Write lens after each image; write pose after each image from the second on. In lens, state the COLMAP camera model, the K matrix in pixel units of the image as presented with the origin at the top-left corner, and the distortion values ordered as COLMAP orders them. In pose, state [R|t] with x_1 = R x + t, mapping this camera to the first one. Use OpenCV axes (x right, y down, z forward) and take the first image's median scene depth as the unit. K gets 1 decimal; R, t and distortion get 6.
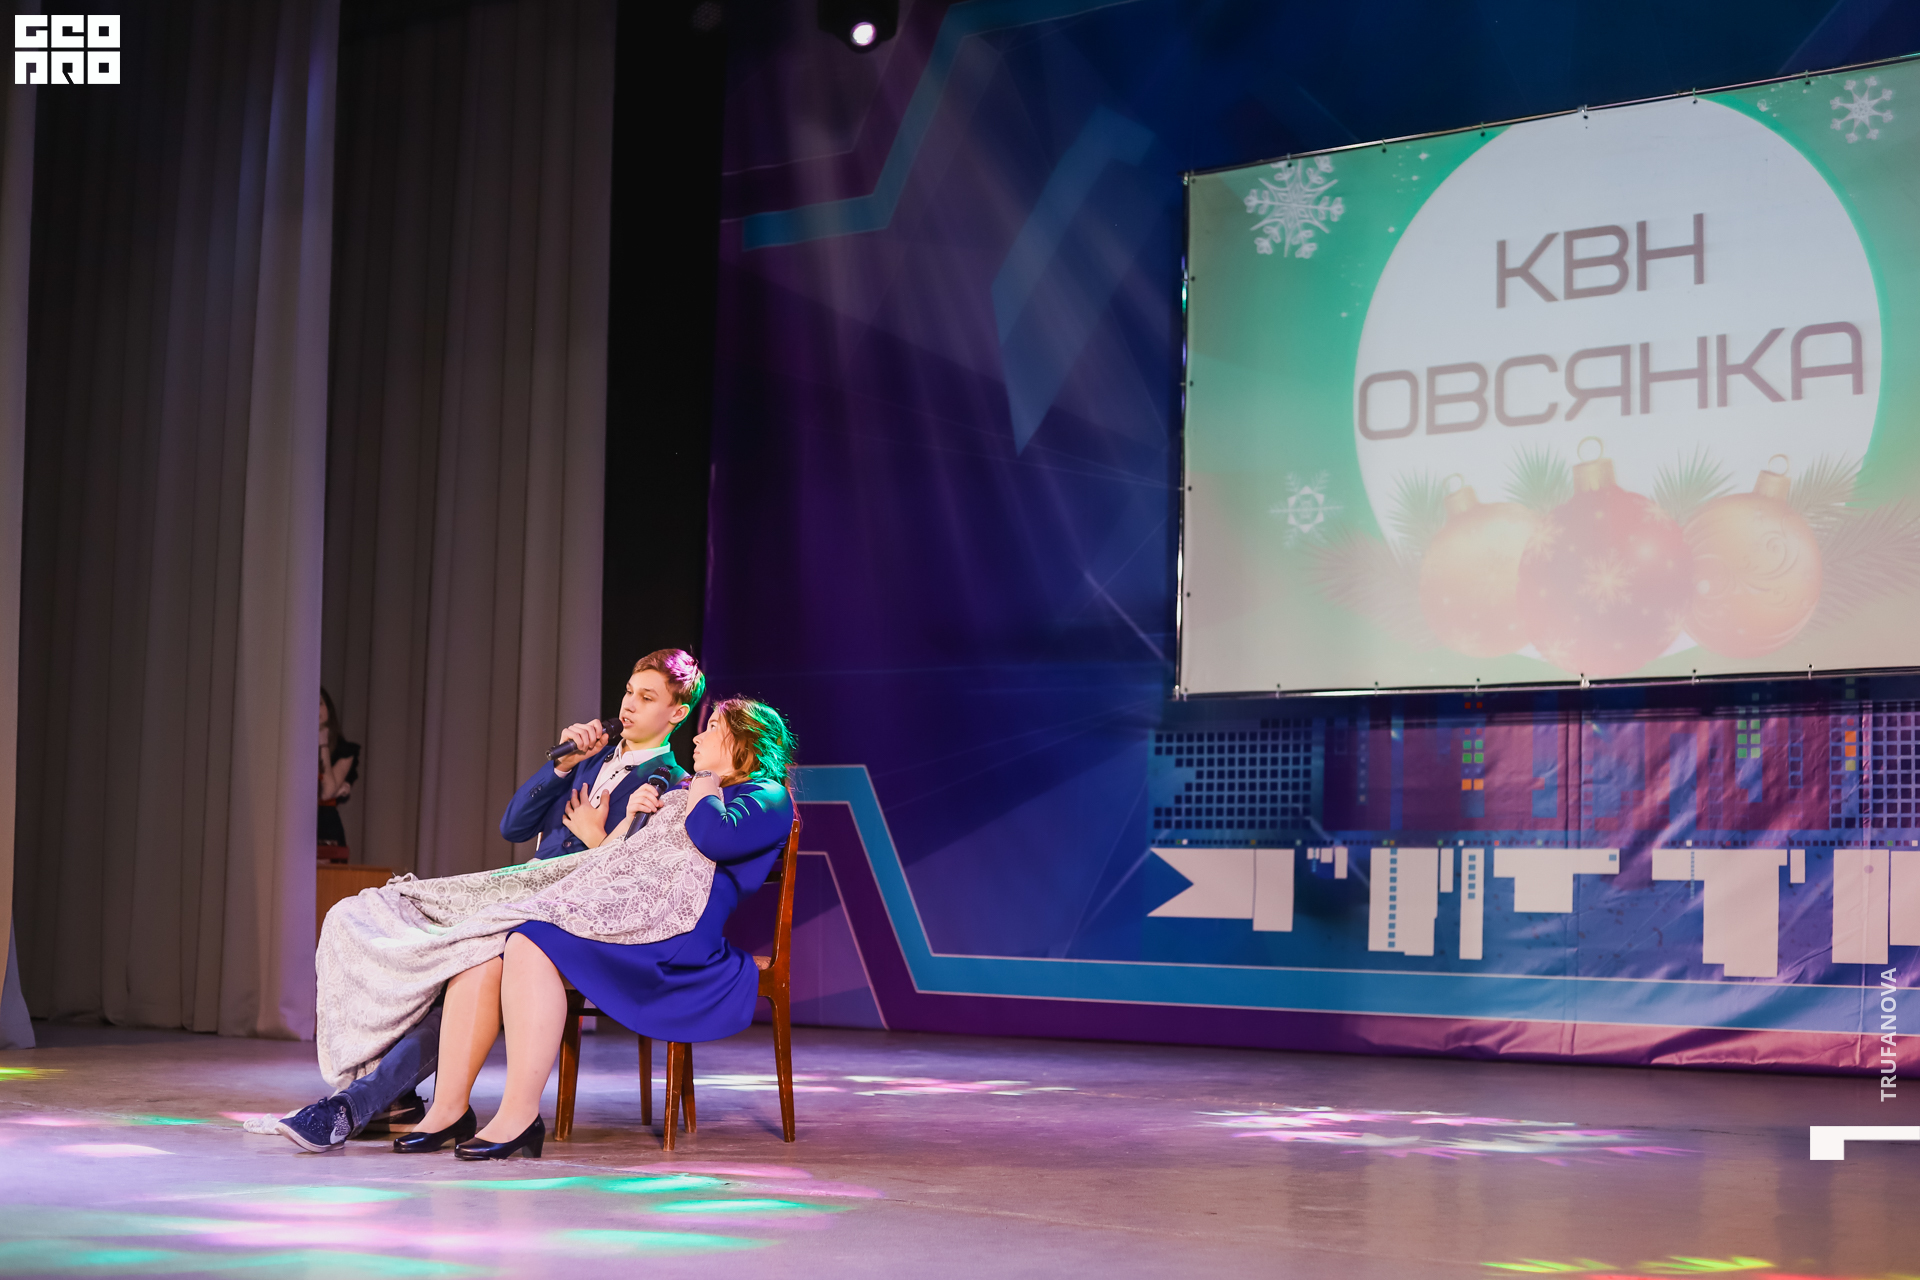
lens RADIAL K [[2866.1, 0, 960.0], [0, 2866.1, 640.0], [0, 0, 1]] dist [-0.069052, -0.124168]
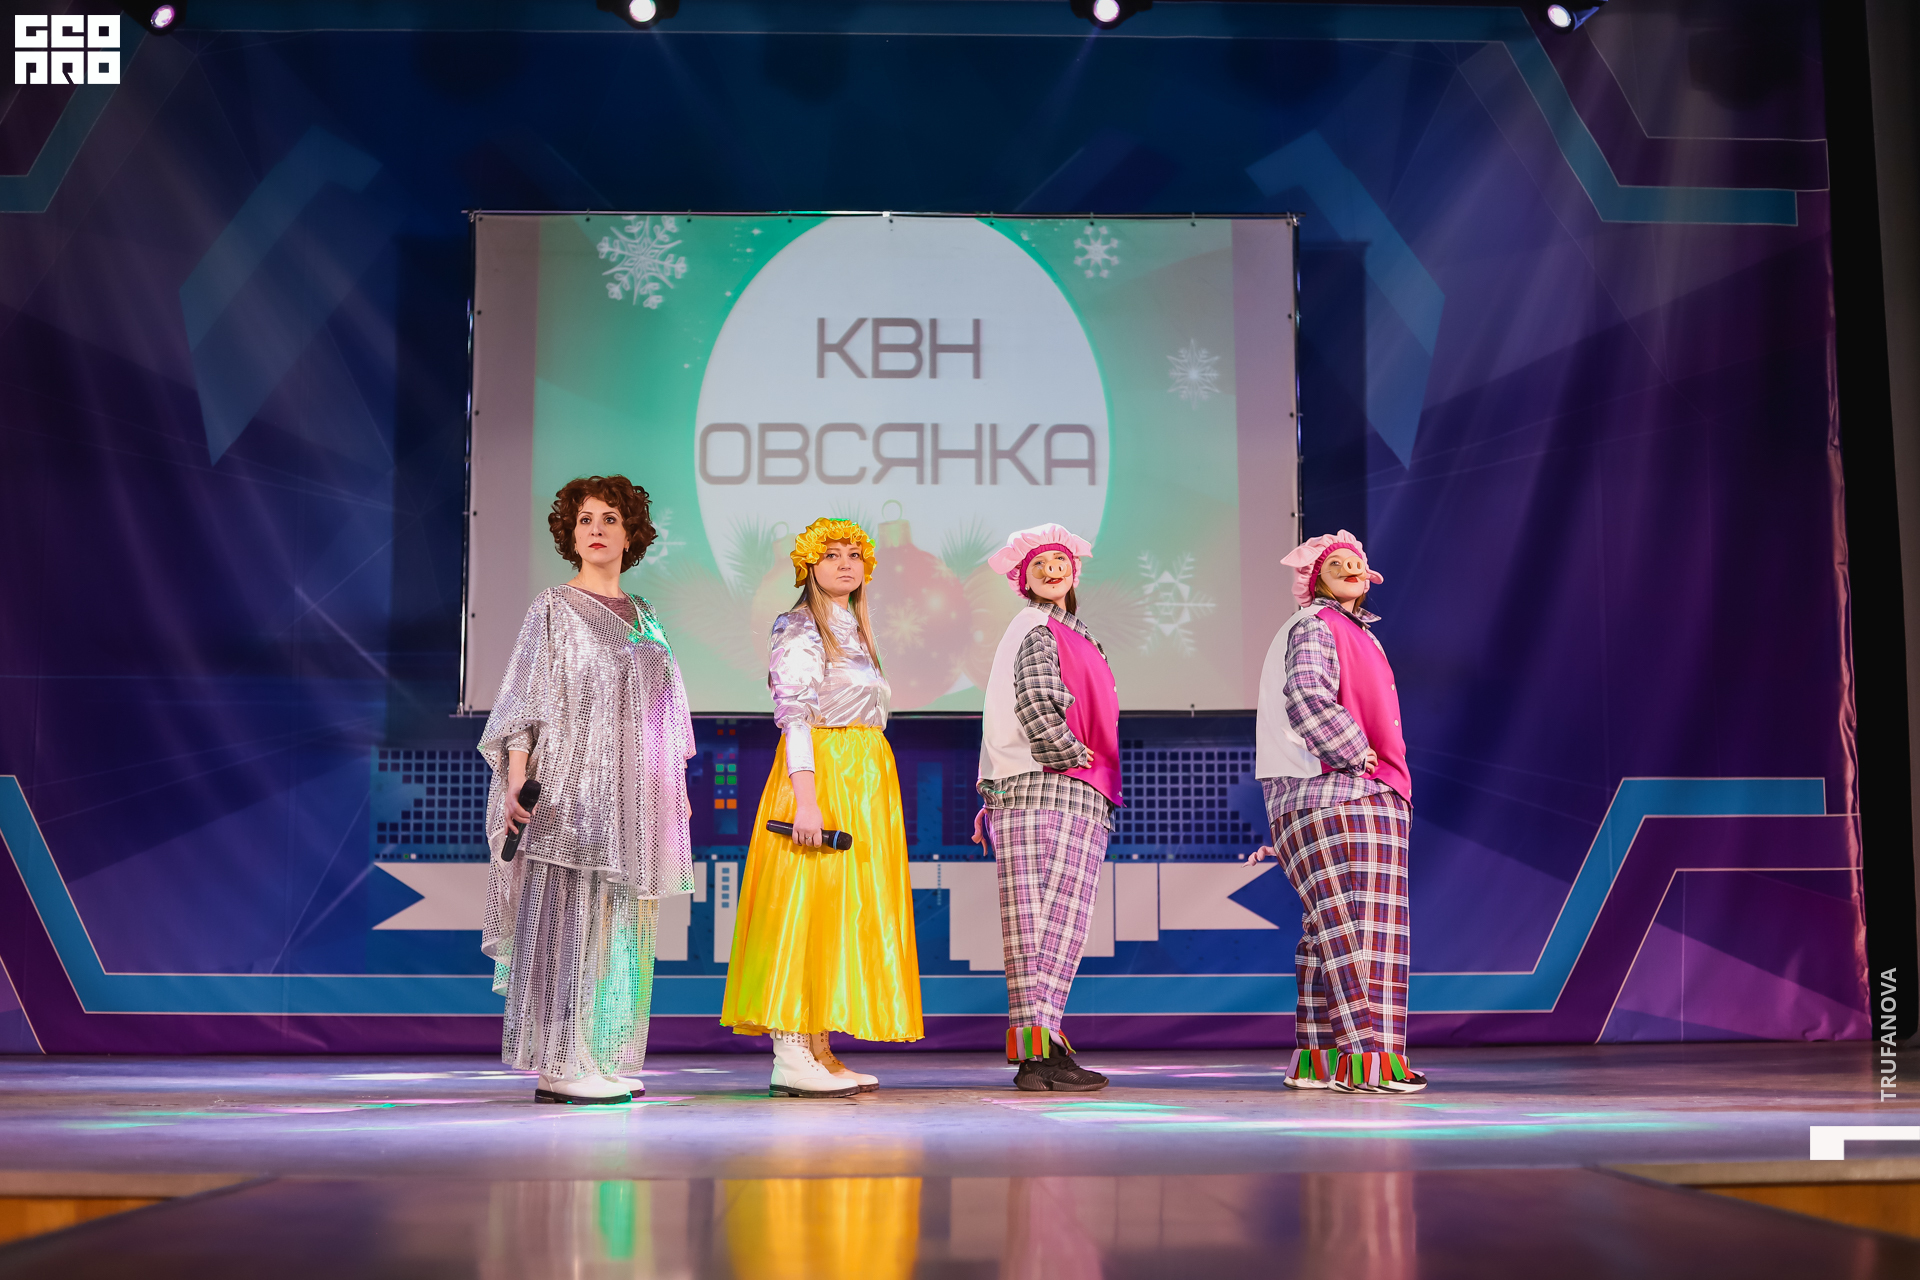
lens RADIAL K [[2842.3, 0, 960.0], [0, 2842.3, 640.0], [0, 0, 1]] dist [-0.094085, -0.078180]
pose [[0.766492, 0.057693, 0.639657, -0.459403], [-0.040513, 0.998317, -0.041496, 0.029549], [-0.640975, 0.005892, 0.767539, 0.104330]]
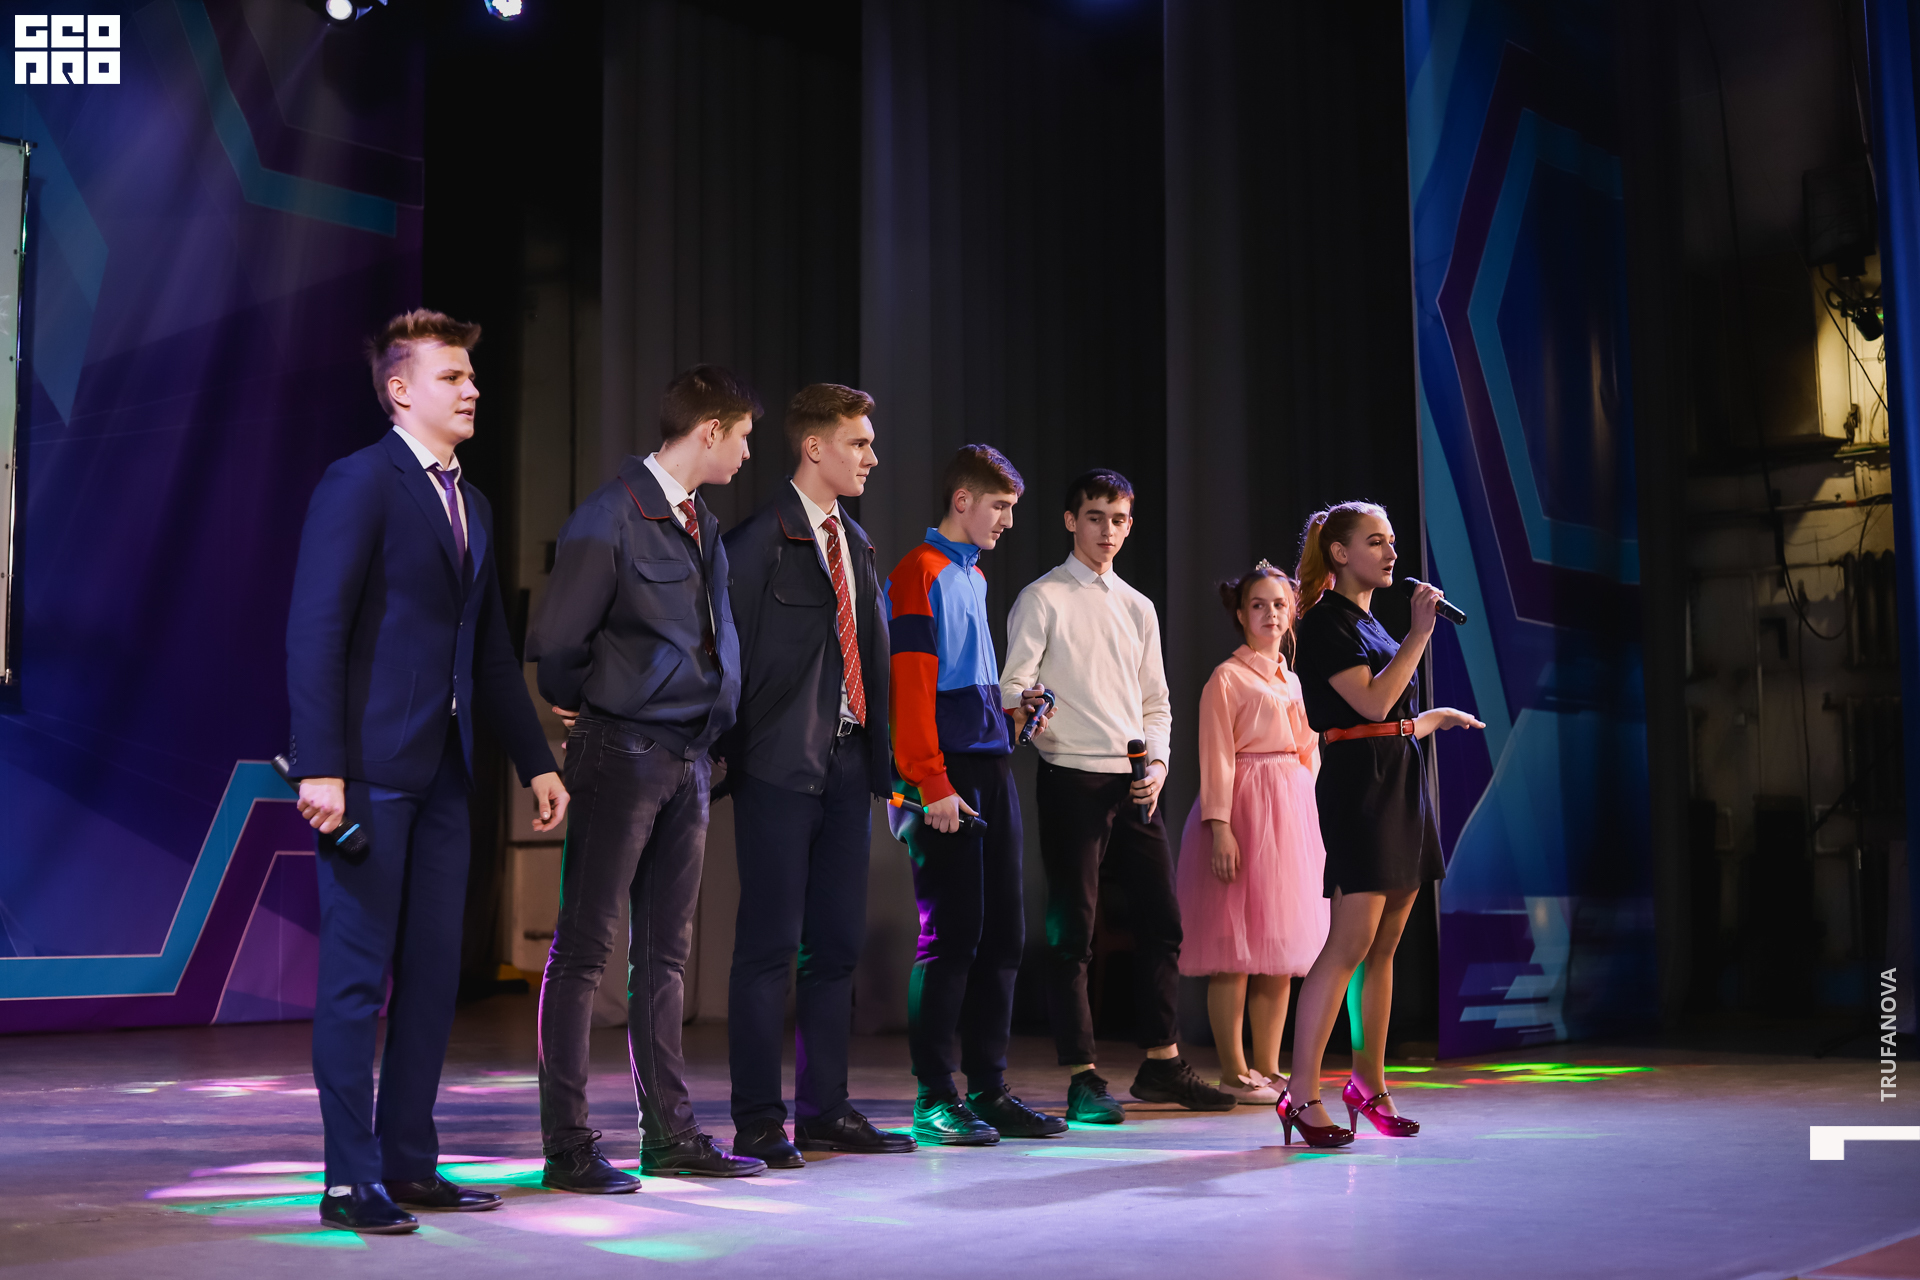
lens RADIAL K [[2838.3, 0, 960.0], [0, 2838.3, 640.0], [0, 0, 1]] dist [-0.101242, -0.025864]
pose [[-0.018954, 0.069347, 0.997413, -0.665708], [-0.086496, 0.993738, -0.070735, 0.033961], [-0.996072, -0.087612, -0.012837, 0.527368]]
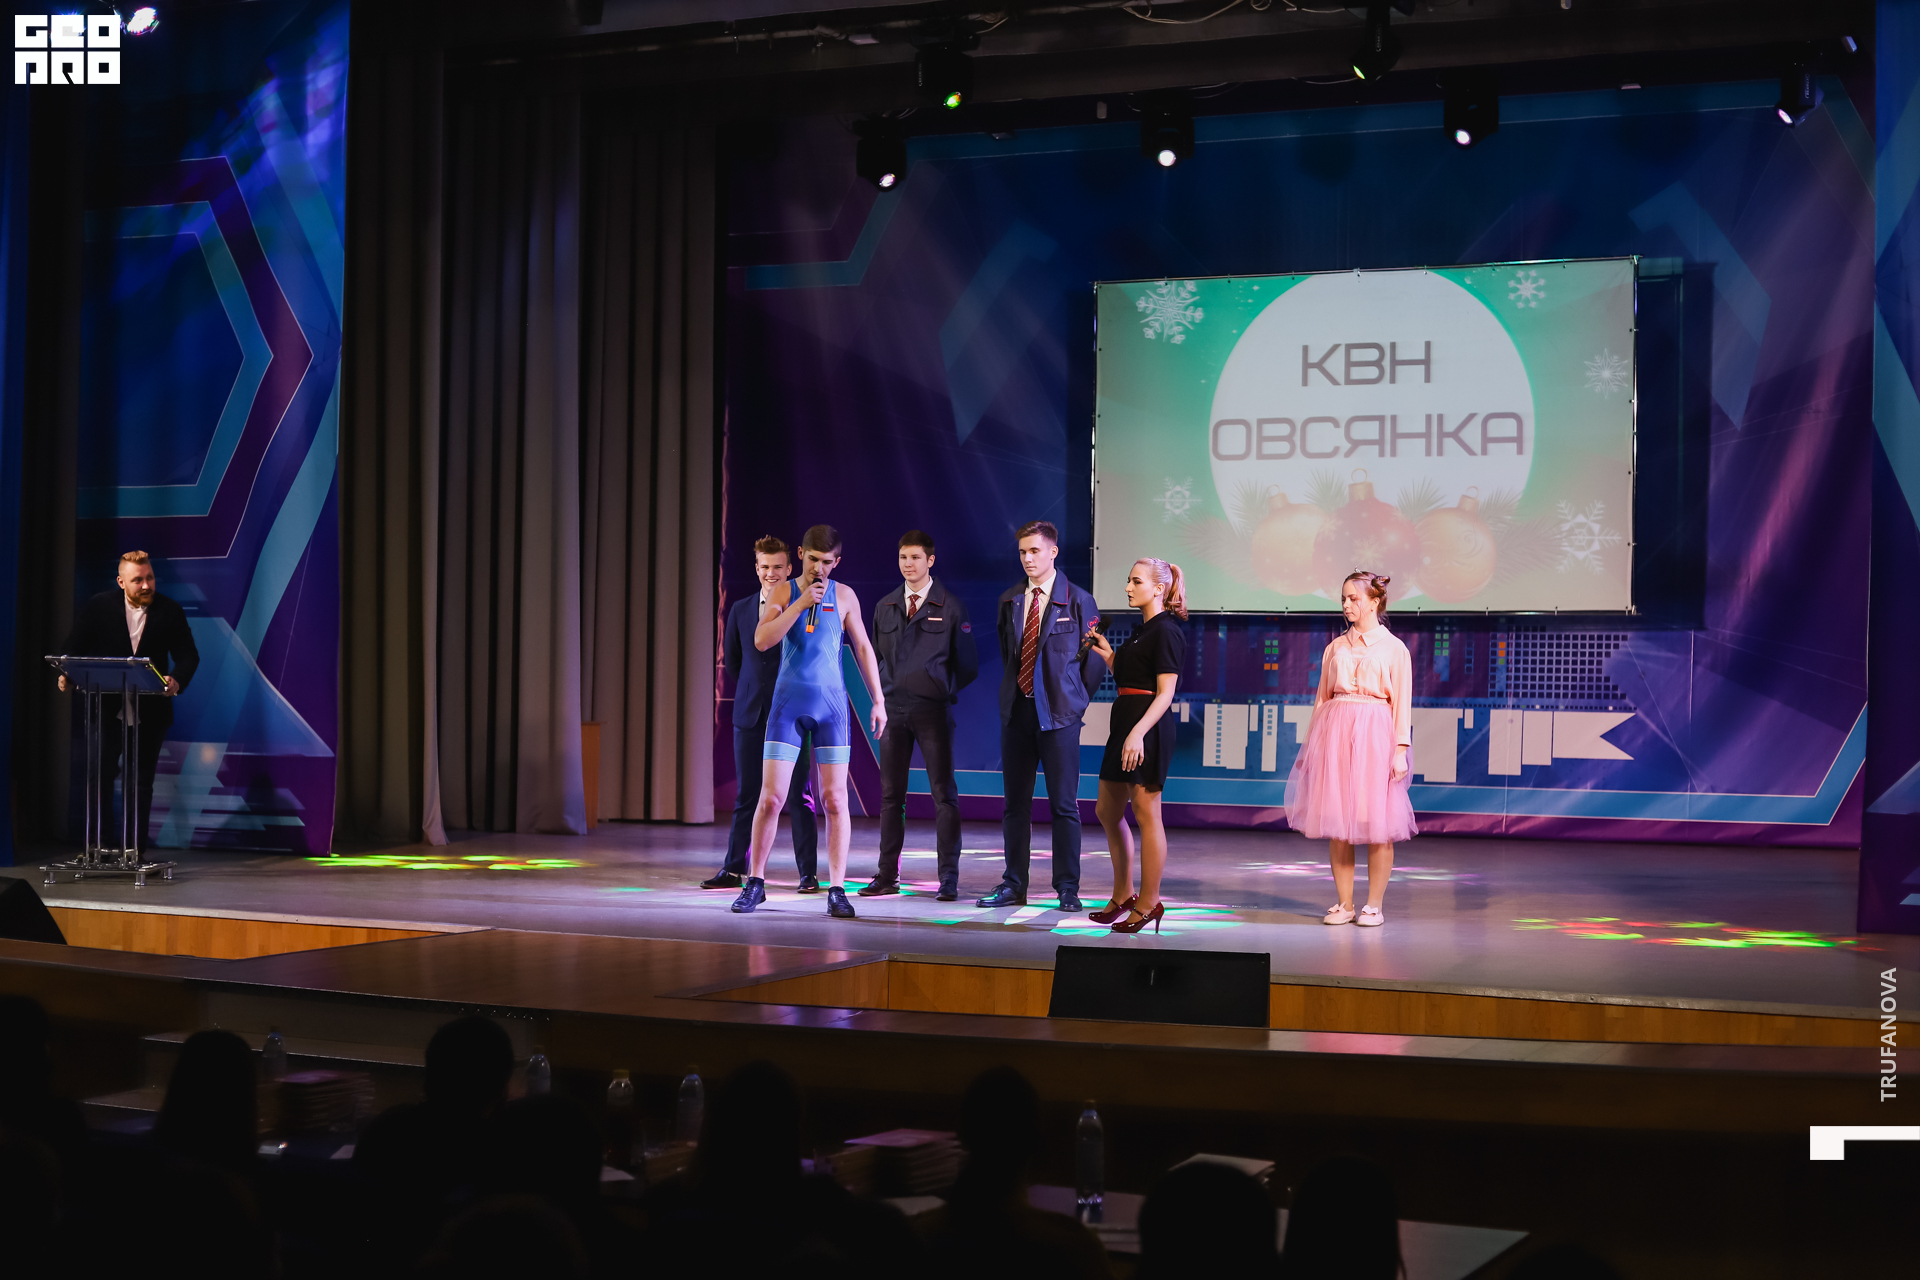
lens RADIAL K [[2890.4, 0, 961.1], [0, 2890.4, 672.0], [0, 0, 1]] dist [-0.056874, -0.005137]
pose [[0.975019, -0.007940, 0.221981, -0.373365], [-0.014177, 0.995099, 0.097865, -0.109351], [-0.221670, -0.098568, 0.970127, -0.596485]]
